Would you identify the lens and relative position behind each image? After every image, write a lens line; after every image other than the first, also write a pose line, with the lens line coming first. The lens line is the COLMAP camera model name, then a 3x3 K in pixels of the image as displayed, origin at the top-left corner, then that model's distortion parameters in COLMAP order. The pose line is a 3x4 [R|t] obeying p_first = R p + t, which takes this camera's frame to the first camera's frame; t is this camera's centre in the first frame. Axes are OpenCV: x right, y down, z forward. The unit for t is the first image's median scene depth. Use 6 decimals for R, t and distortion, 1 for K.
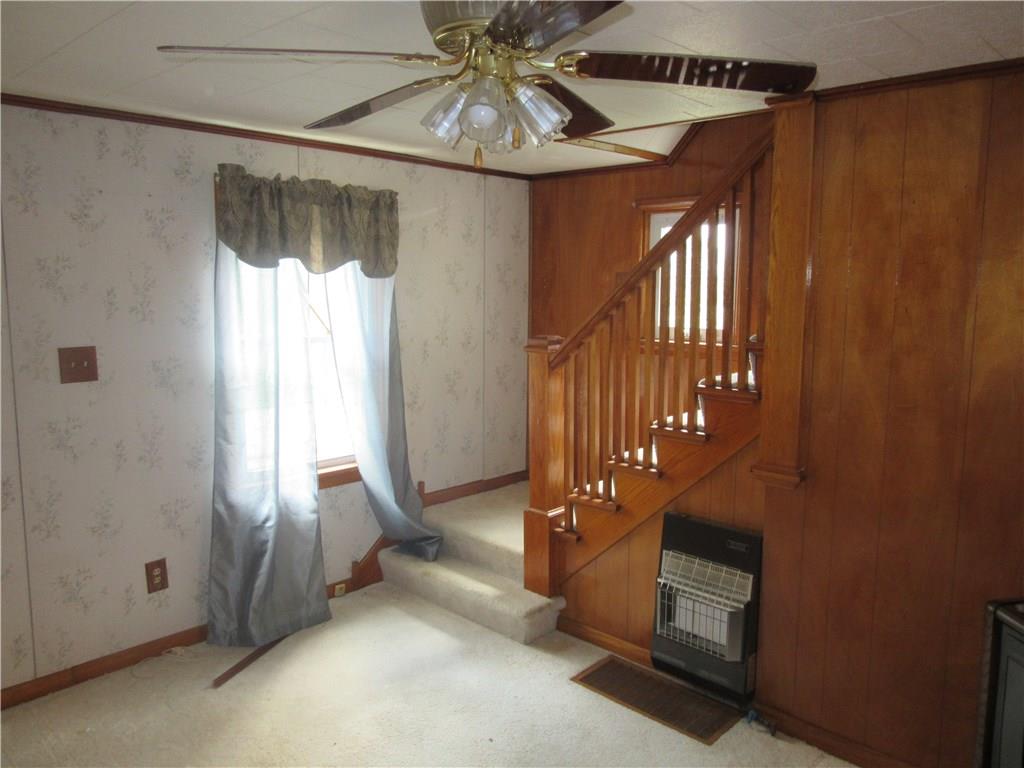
lens RADIAL K [[763.4, 0, 512.0], [0, 763.4, 384.0], [0, 0, 1]] dist [0.003519, 0.000793]
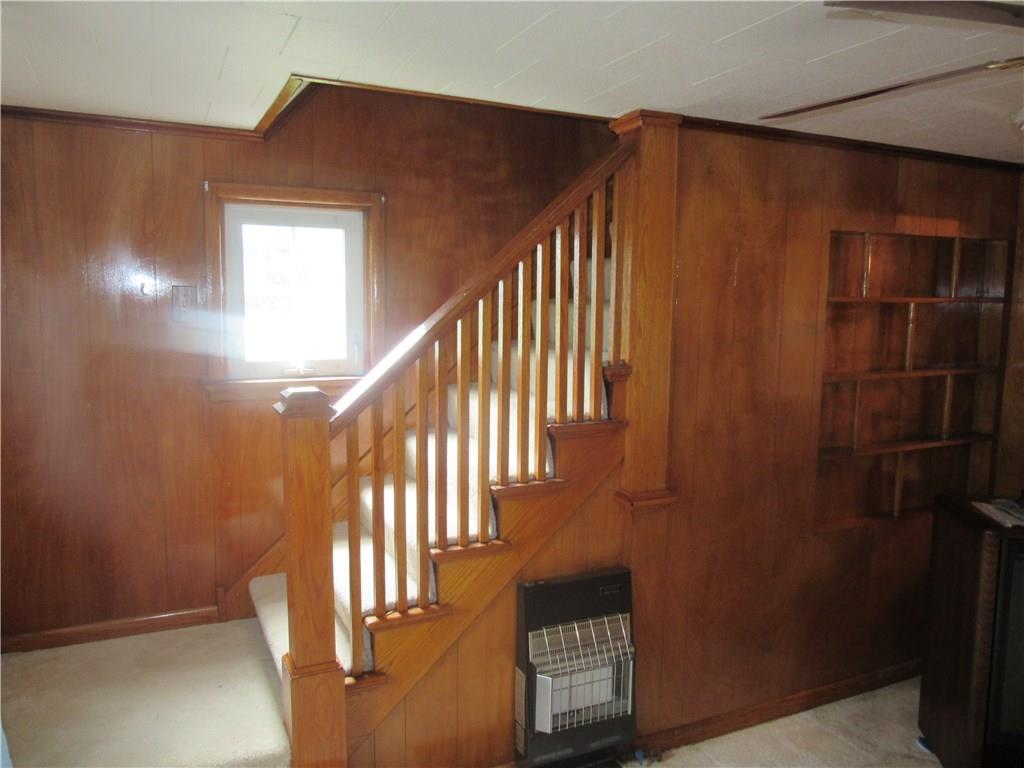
lens RADIAL K [[771.2, 0, 512.0], [0, 771.2, 384.0], [0, 0, 1]] dist [-0.004451, -0.001385]
pose [[0.341718, -0.106222, 0.933780, -0.577354], [0.099293, 0.992112, 0.076521, -0.114729], [-0.934542, 0.066569, 0.349570, 0.762774]]
